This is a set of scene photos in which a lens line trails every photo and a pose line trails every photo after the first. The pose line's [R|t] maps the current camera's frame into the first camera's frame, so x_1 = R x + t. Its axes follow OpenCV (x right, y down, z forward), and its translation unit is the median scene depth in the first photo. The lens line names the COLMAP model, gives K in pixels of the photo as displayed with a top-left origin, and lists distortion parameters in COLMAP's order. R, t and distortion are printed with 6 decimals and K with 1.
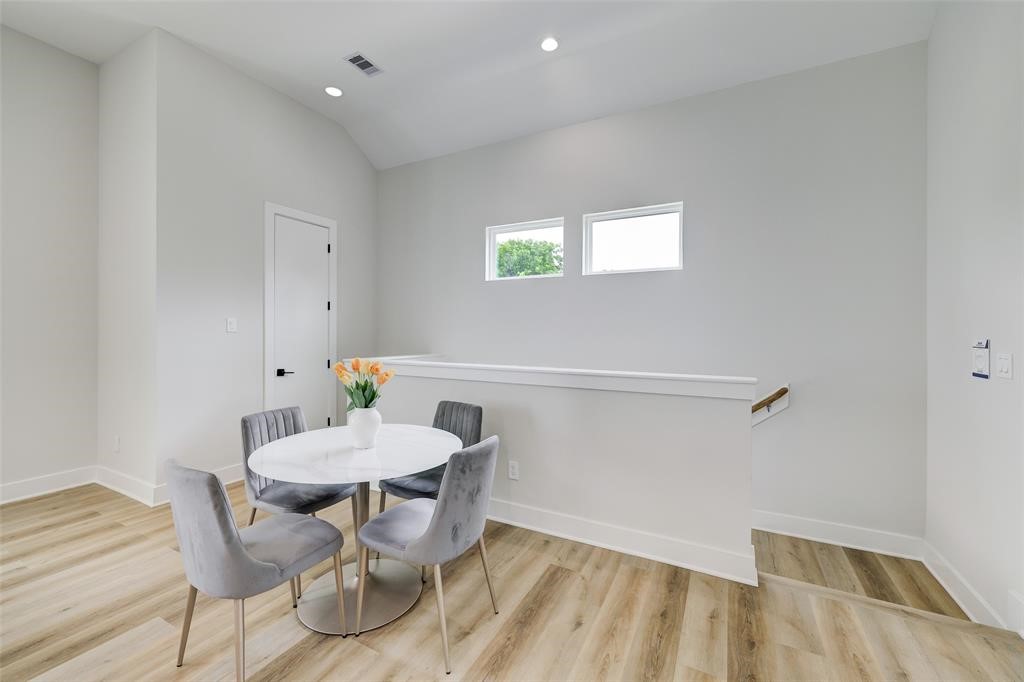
lens RADIAL K [[411.4, 0, 511.9], [0, 411.4, 336.1], [0, 0, 1]] dist [0.003386, 0.000365]
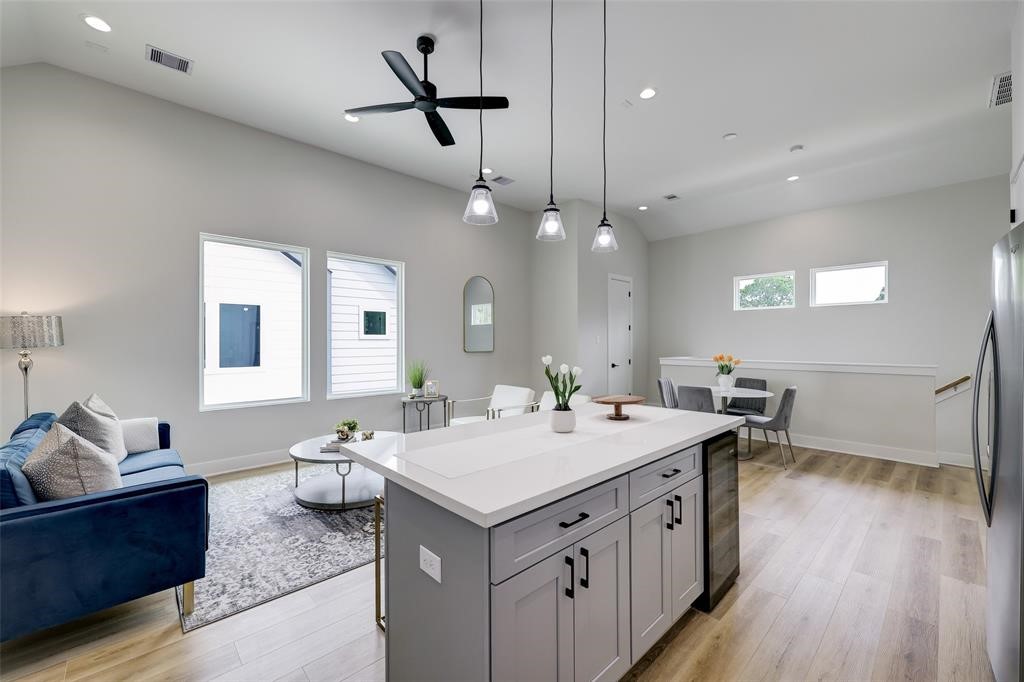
lens RADIAL K [[411.4, 0, 516.5], [0, 411.4, 344.1], [0, 0, 1]] dist [0.003386, 0.000365]
pose [[0.948534, -0.003270, -0.316658, -0.404237], [0.000301, 0.999956, -0.009426, 0.010835], [0.316675, 0.008845, 0.948493, -0.882540]]
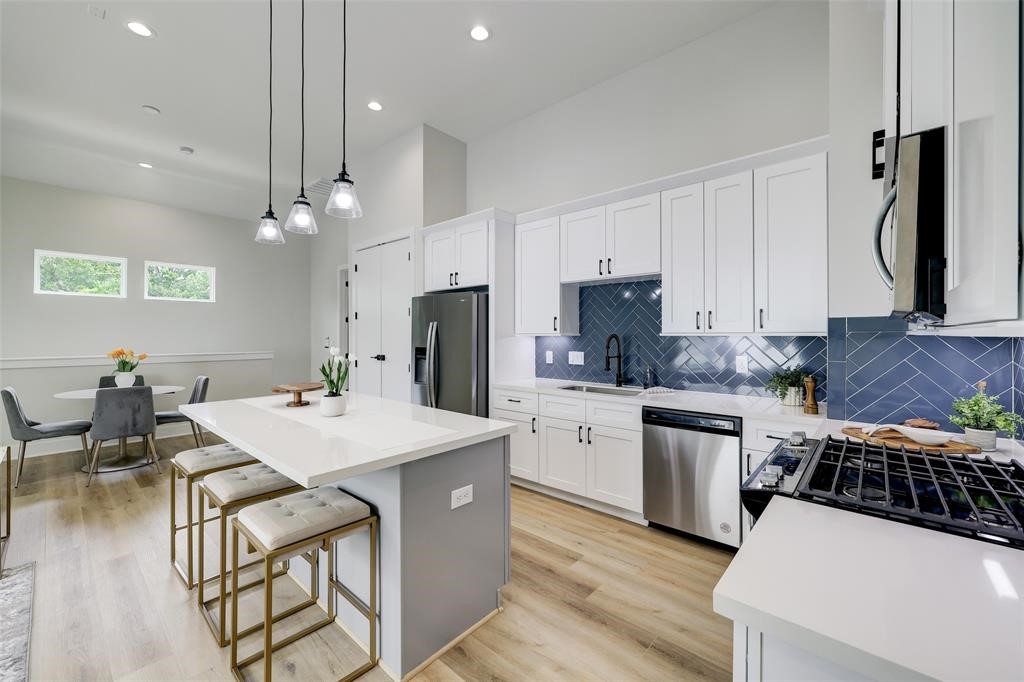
lens RADIAL K [[415.2, 0, 517.0], [0, 415.2, 334.9], [0, 0, 1]] dist [-0.002241, -0.000132]
pose [[0.238923, 0.001546, 0.971037, -1.025314], [0.009523, 0.999947, -0.003935, 0.008065], [-0.970992, 0.010187, 0.238895, -0.755021]]
